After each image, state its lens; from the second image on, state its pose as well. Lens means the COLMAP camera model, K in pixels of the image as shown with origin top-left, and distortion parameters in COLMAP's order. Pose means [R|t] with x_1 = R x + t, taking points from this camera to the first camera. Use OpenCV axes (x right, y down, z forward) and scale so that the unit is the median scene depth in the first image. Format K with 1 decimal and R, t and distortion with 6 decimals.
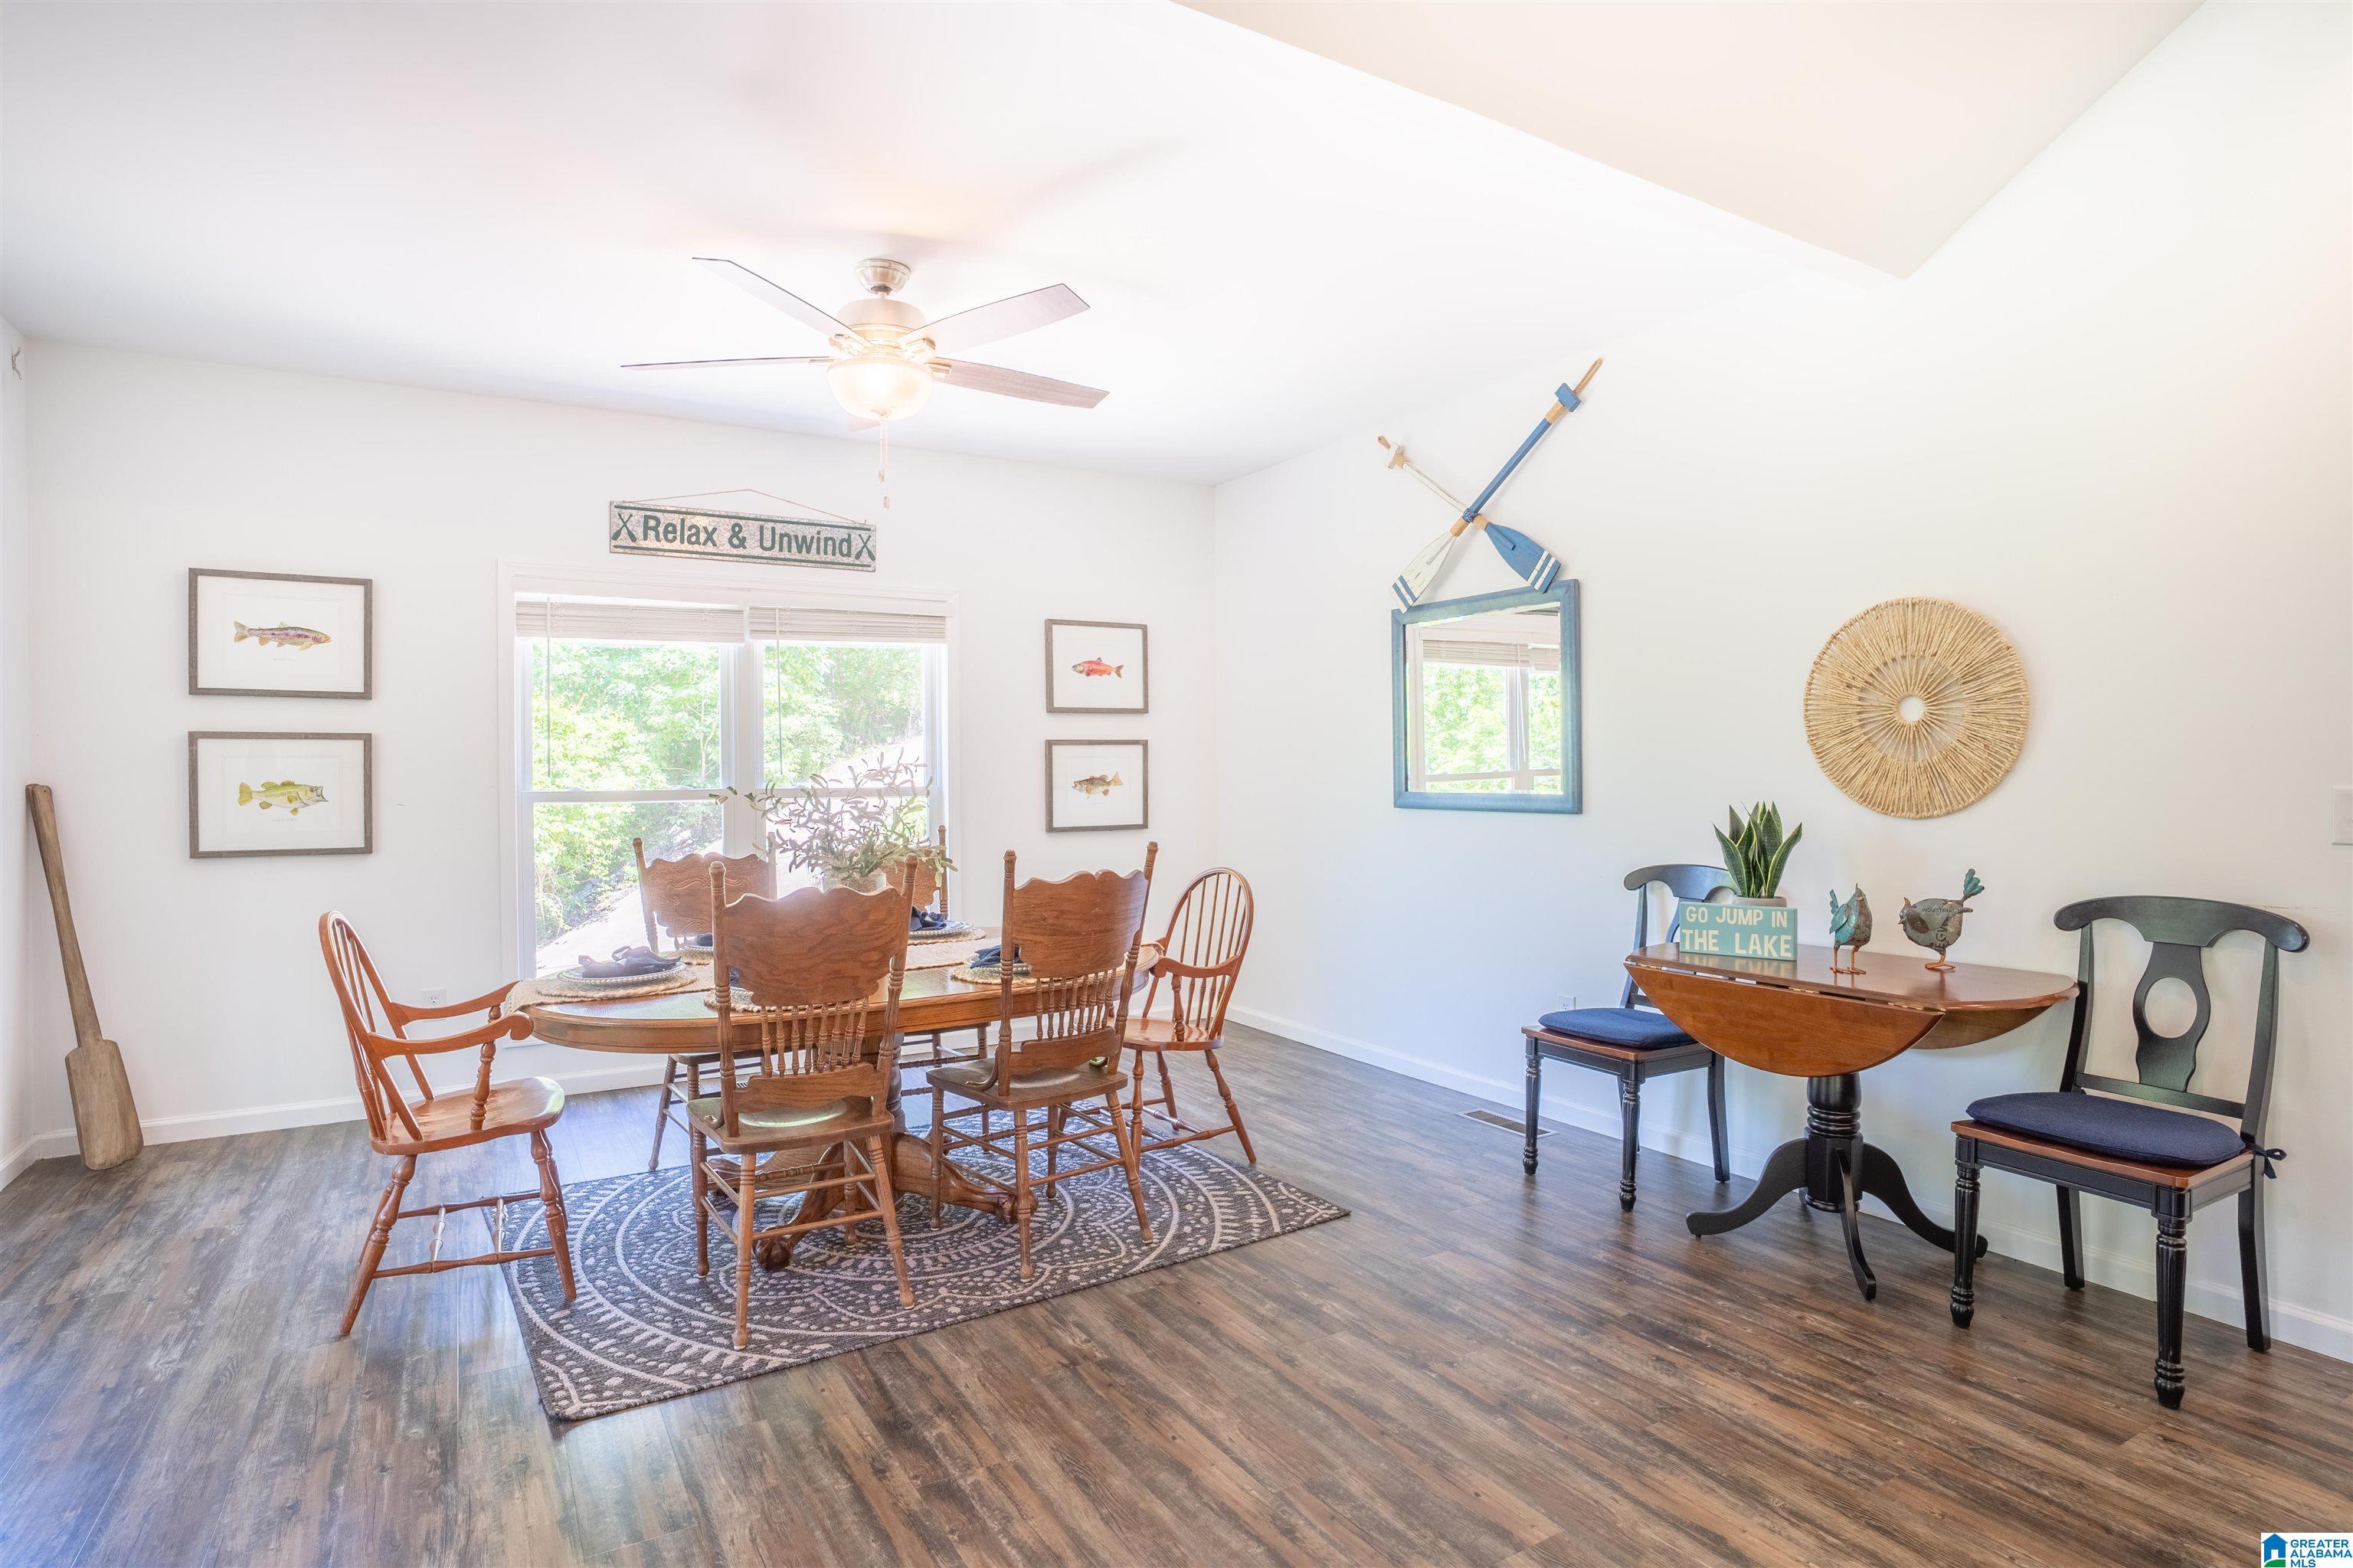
lens RADIAL K [[1256.0, 0, 1181.2], [0, 1256.0, 758.7], [0, 0, 1]] dist [-0.056933, 0.030256]
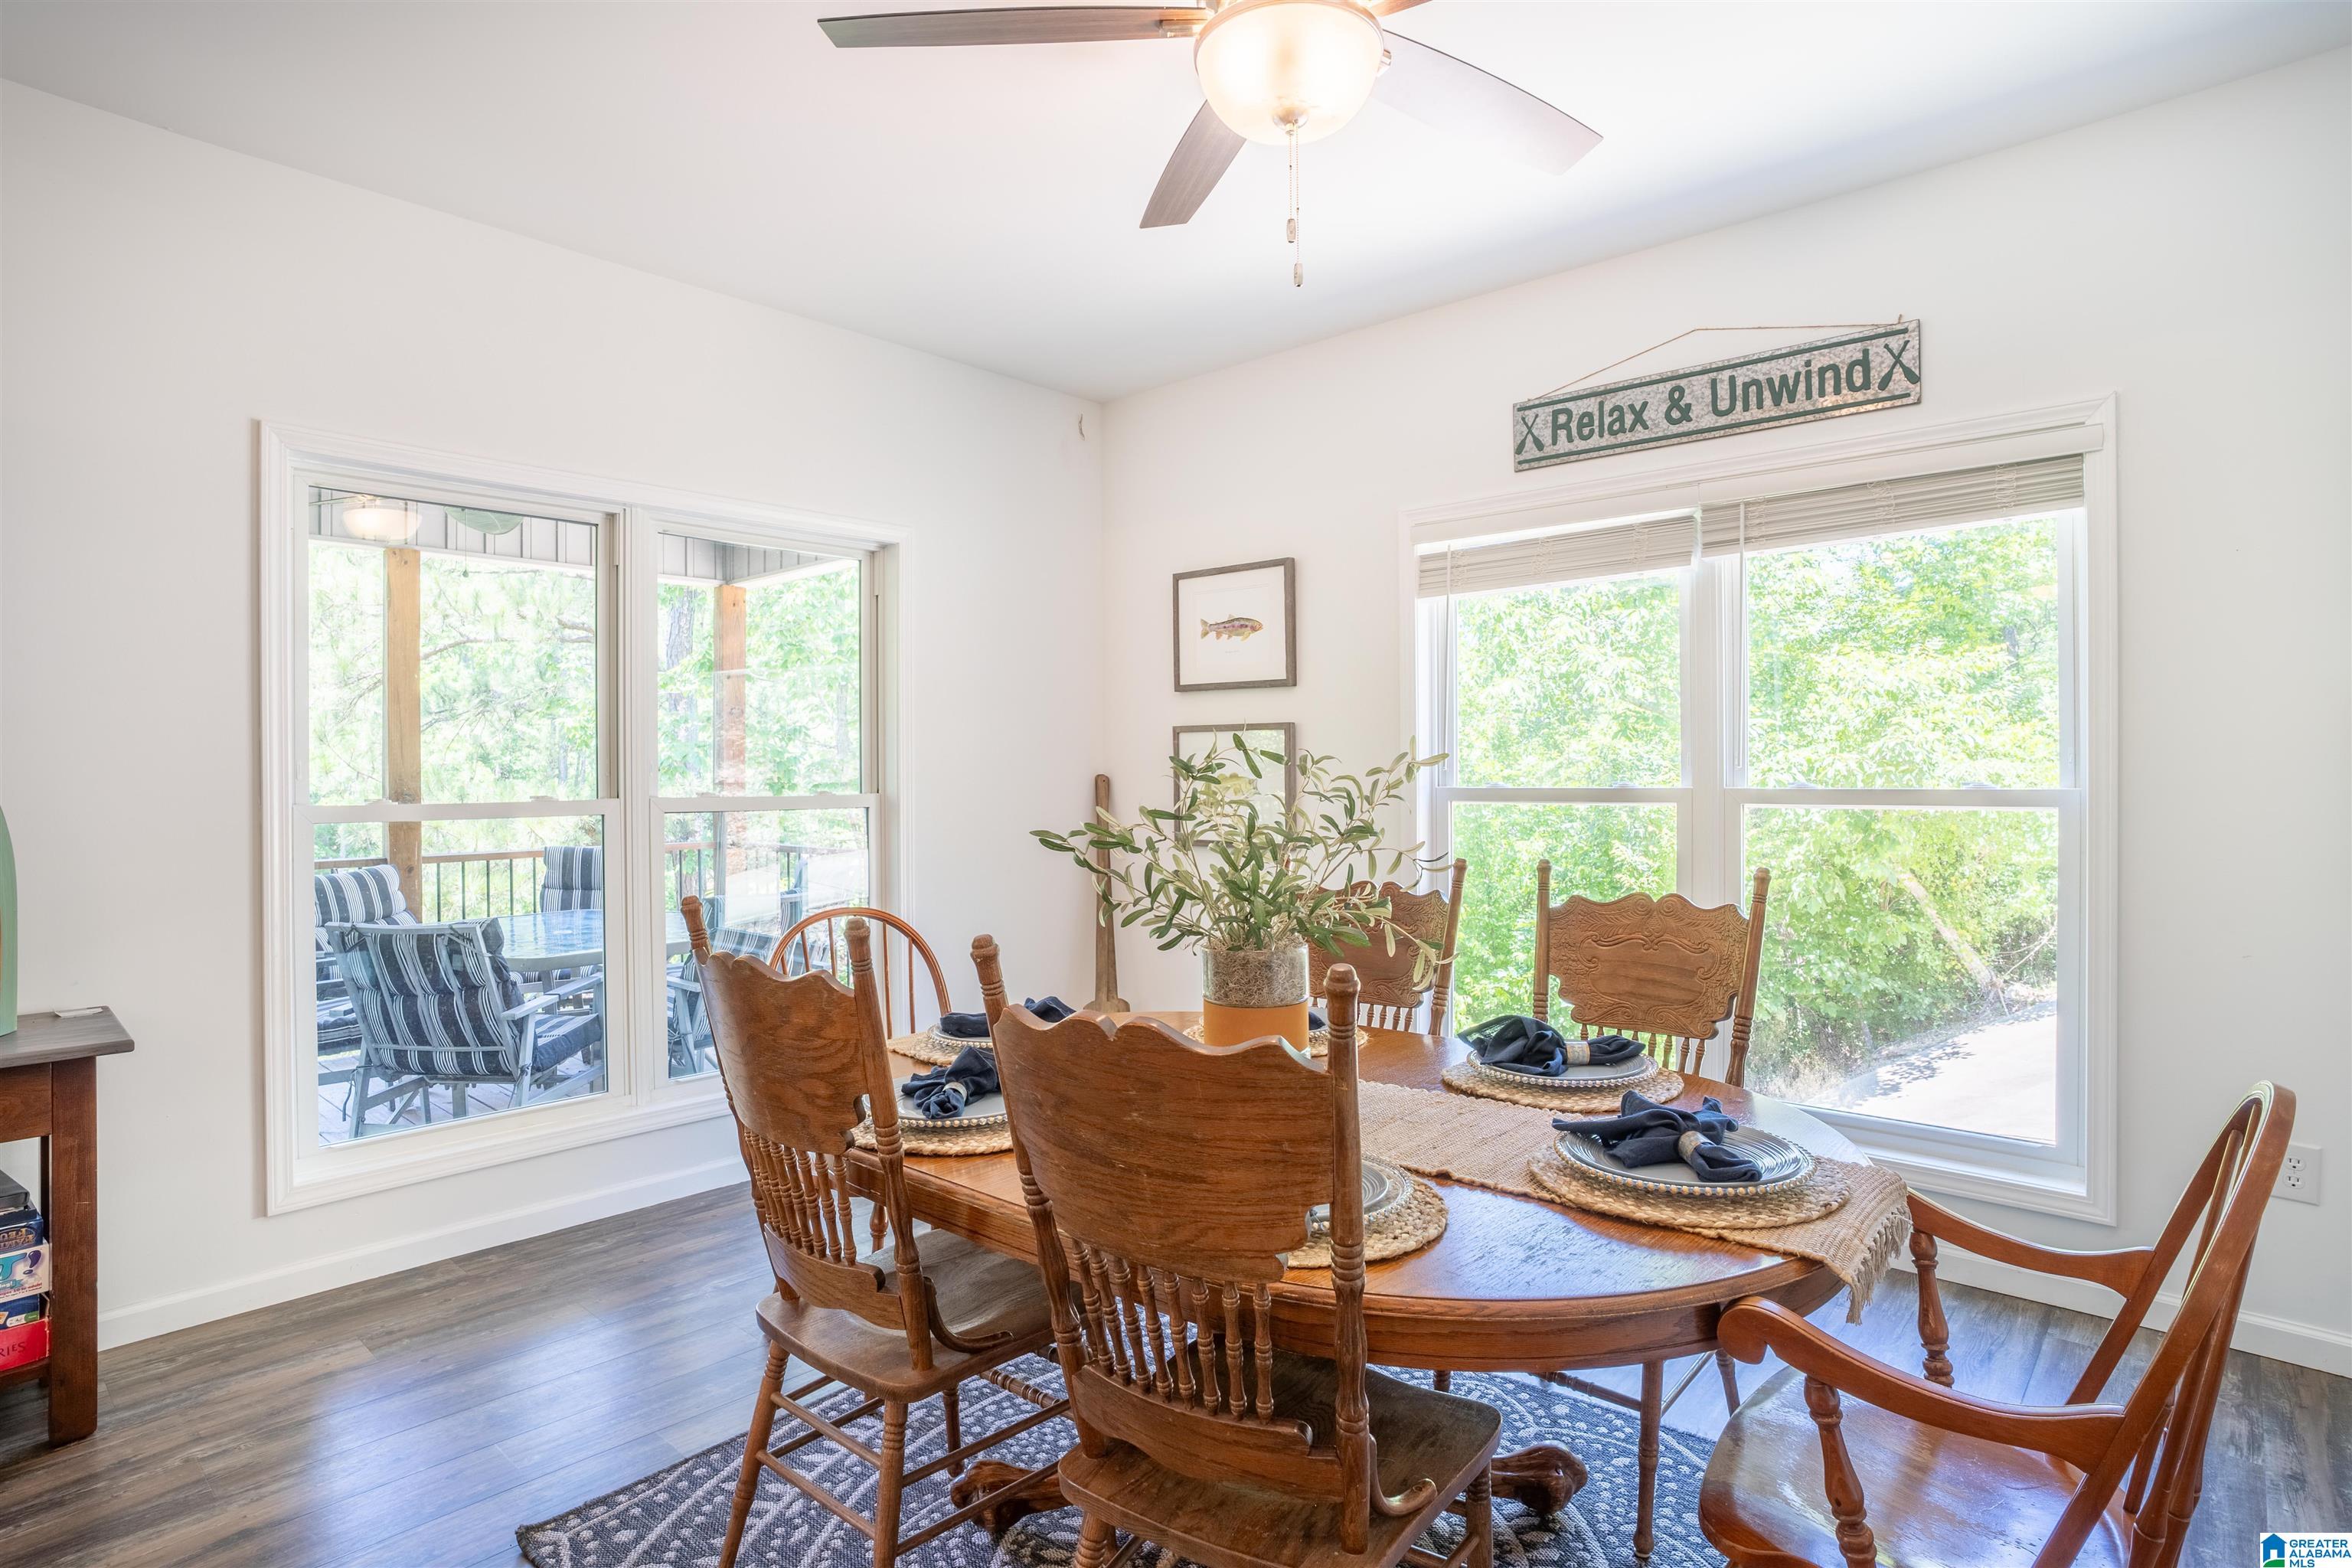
lens RADIAL K [[1255.4, 0, 1180.7], [0, 1255.4, 758.7], [0, 0, 1]] dist [-0.056933, 0.030256]
pose [[0.279353, -0.002109, -0.960186, 0.202855], [0.012156, 0.999925, 0.001340, 0.004006], [0.960112, -0.012046, 0.279358, 0.572616]]
